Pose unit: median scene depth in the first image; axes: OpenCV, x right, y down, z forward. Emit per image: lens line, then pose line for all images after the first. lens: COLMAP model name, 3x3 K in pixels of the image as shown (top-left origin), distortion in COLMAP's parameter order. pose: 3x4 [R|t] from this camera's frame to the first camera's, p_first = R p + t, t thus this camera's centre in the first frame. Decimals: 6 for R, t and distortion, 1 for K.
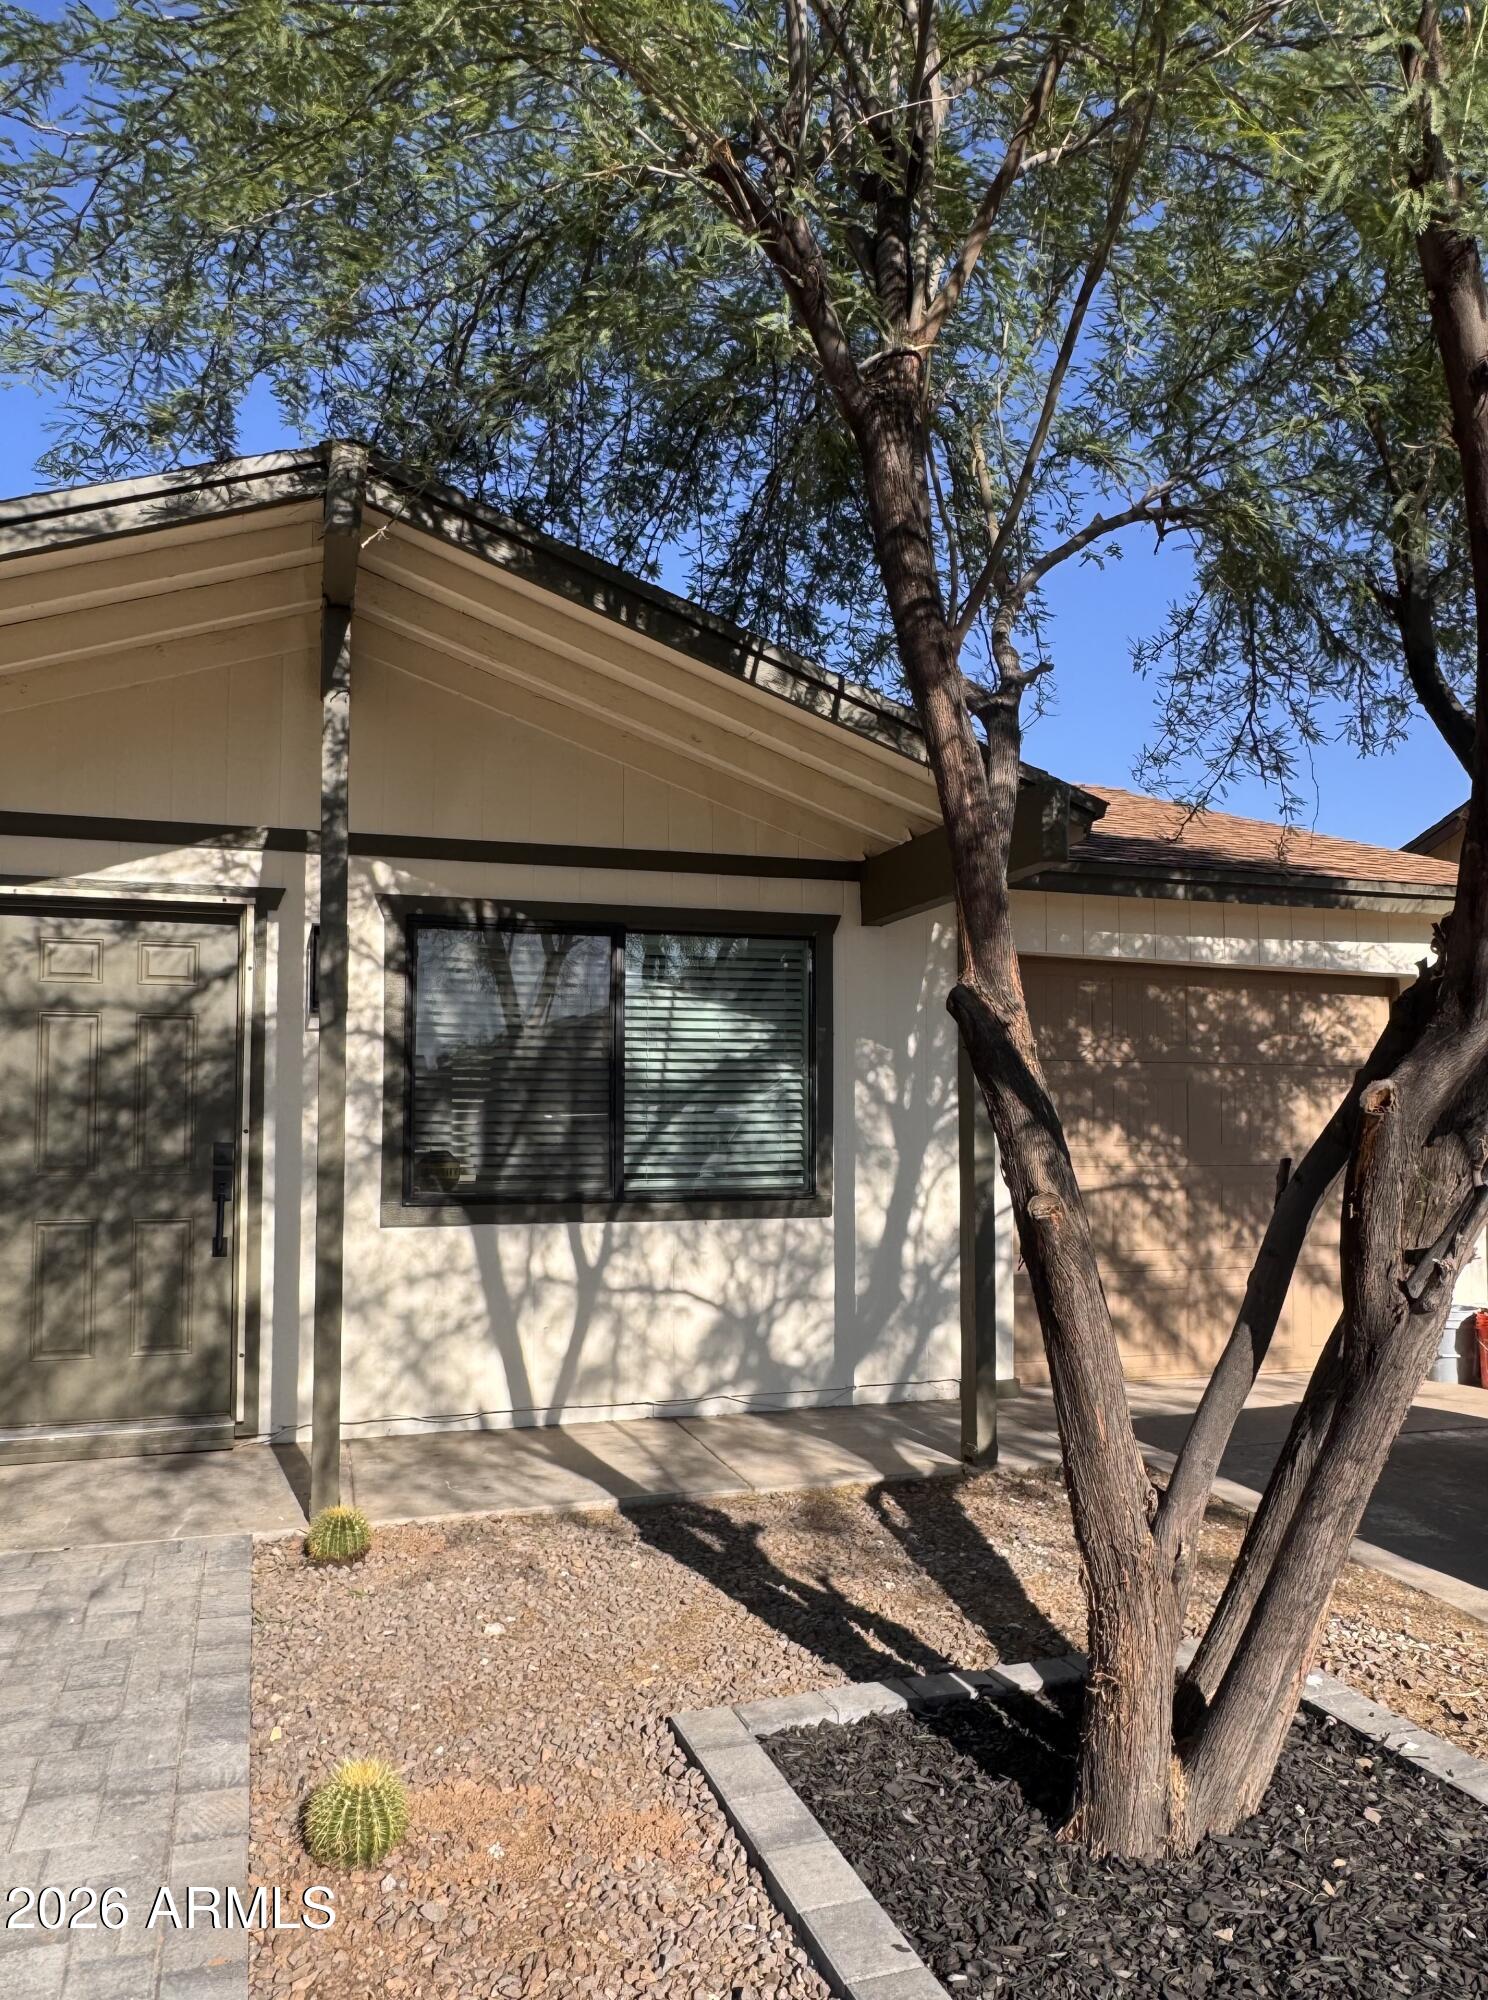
lens RADIAL K [[1386.8, 0, 745.9], [0, 1386.8, 999.4], [0, 0, 1]] dist [0.001356, 0.001153]
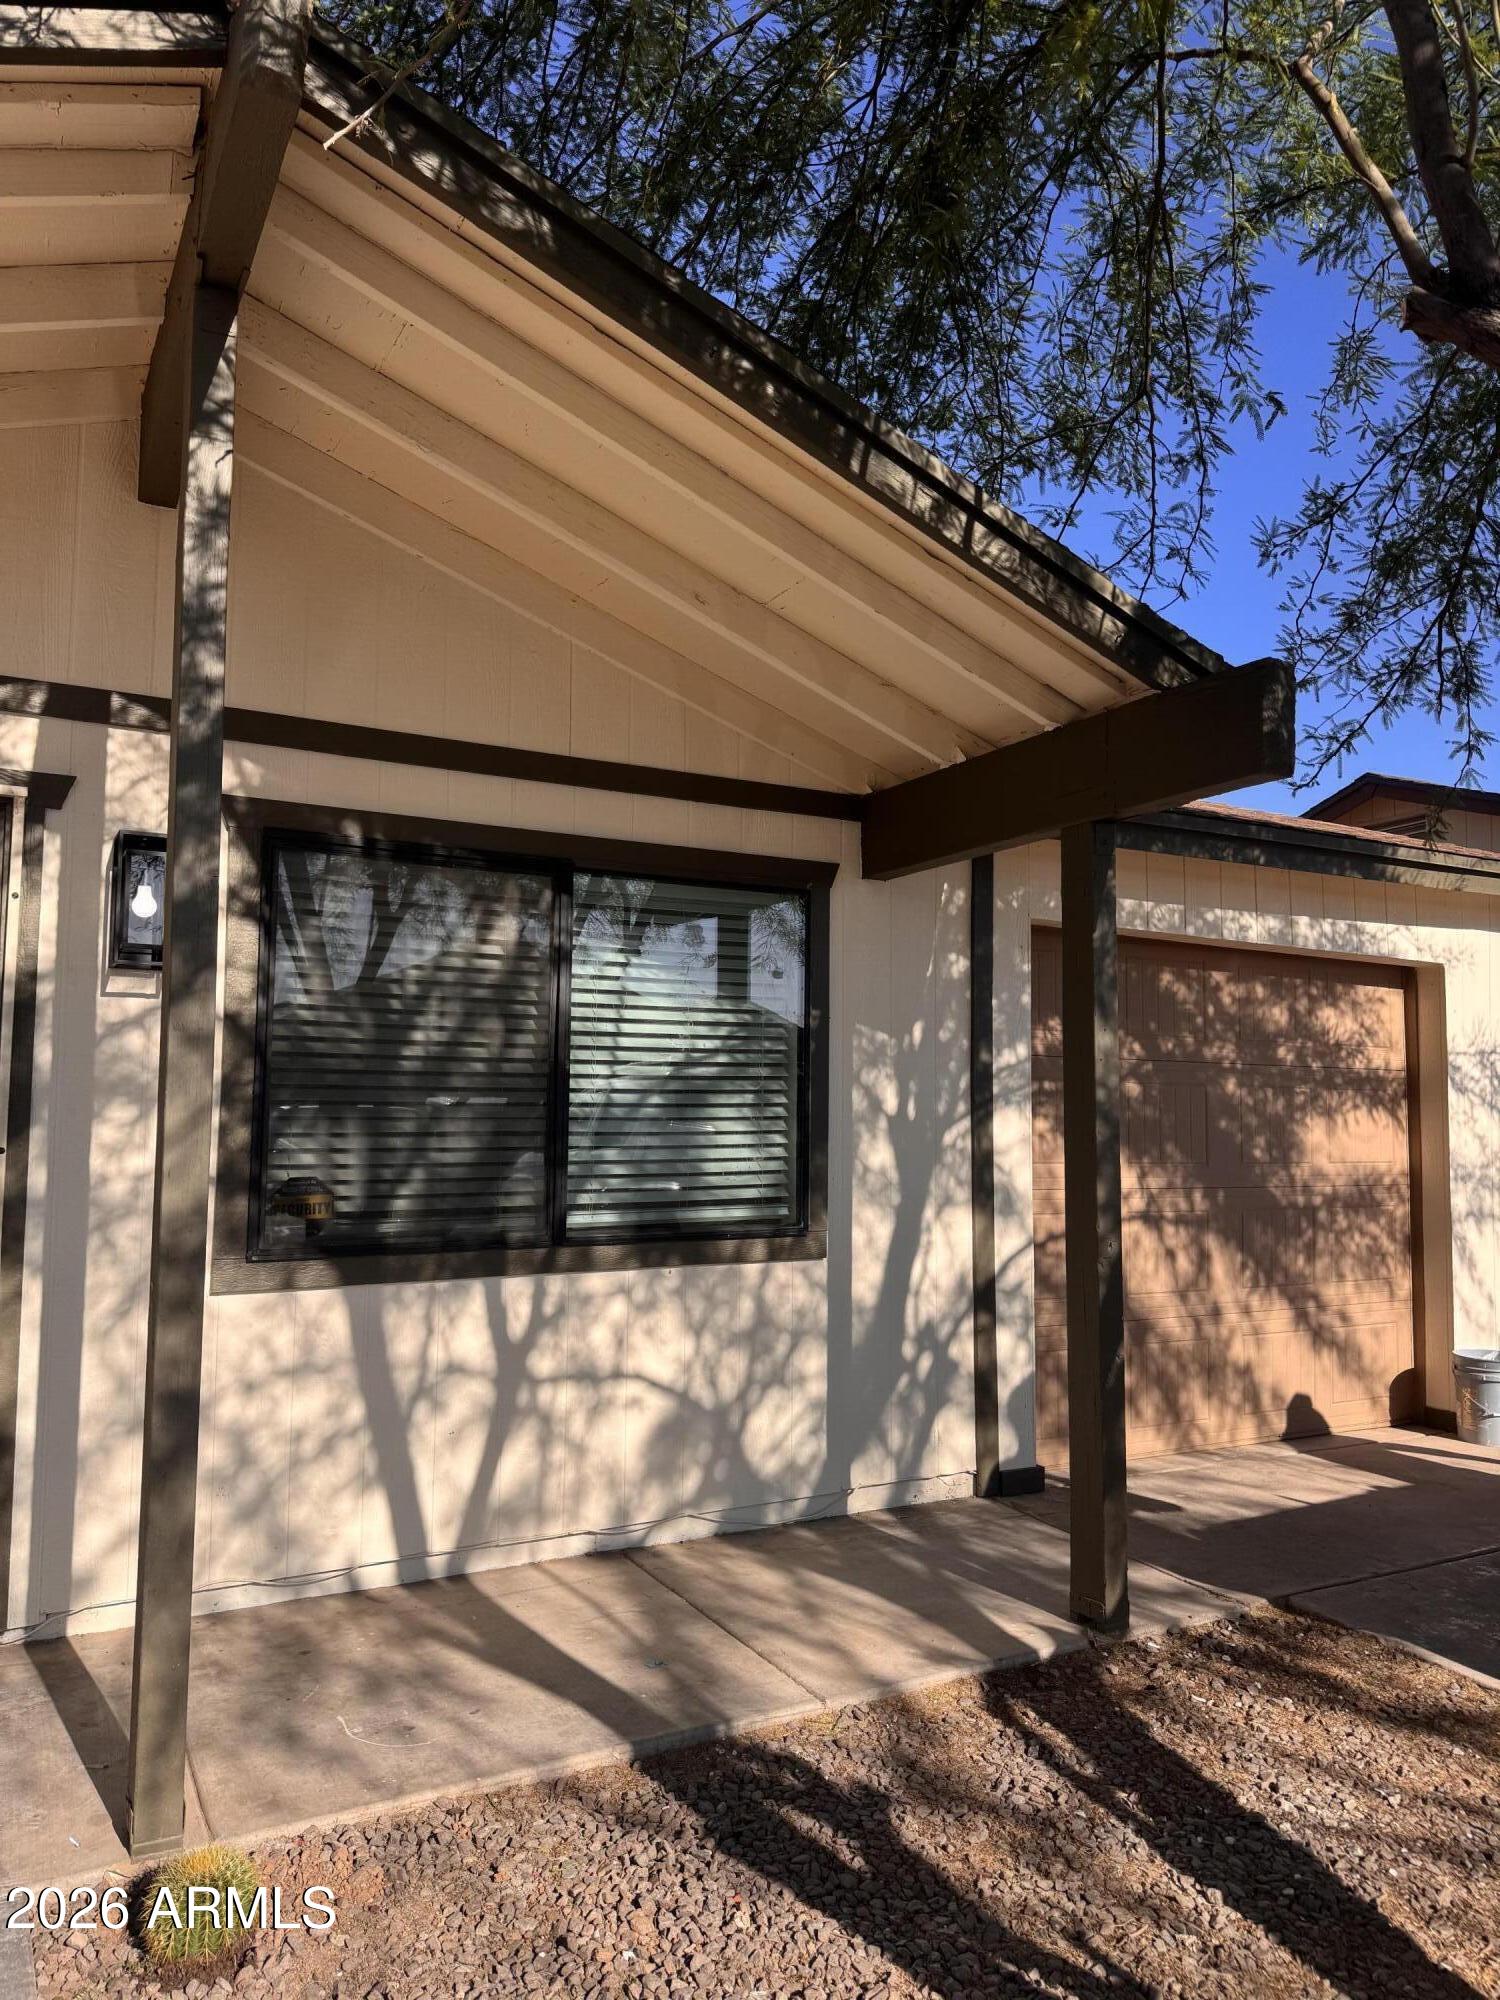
lens RADIAL K [[1438.9, 0, 745.6], [0, 1438.9, 972.7], [0, 0, 1]] dist [-0.030314, 0.033811]
pose [[0.984583, 0.022227, 0.173497, -0.127263], [-0.019979, 0.999692, -0.014692, 0.012190], [-0.173770, 0.010999, 0.984725, 0.269192]]
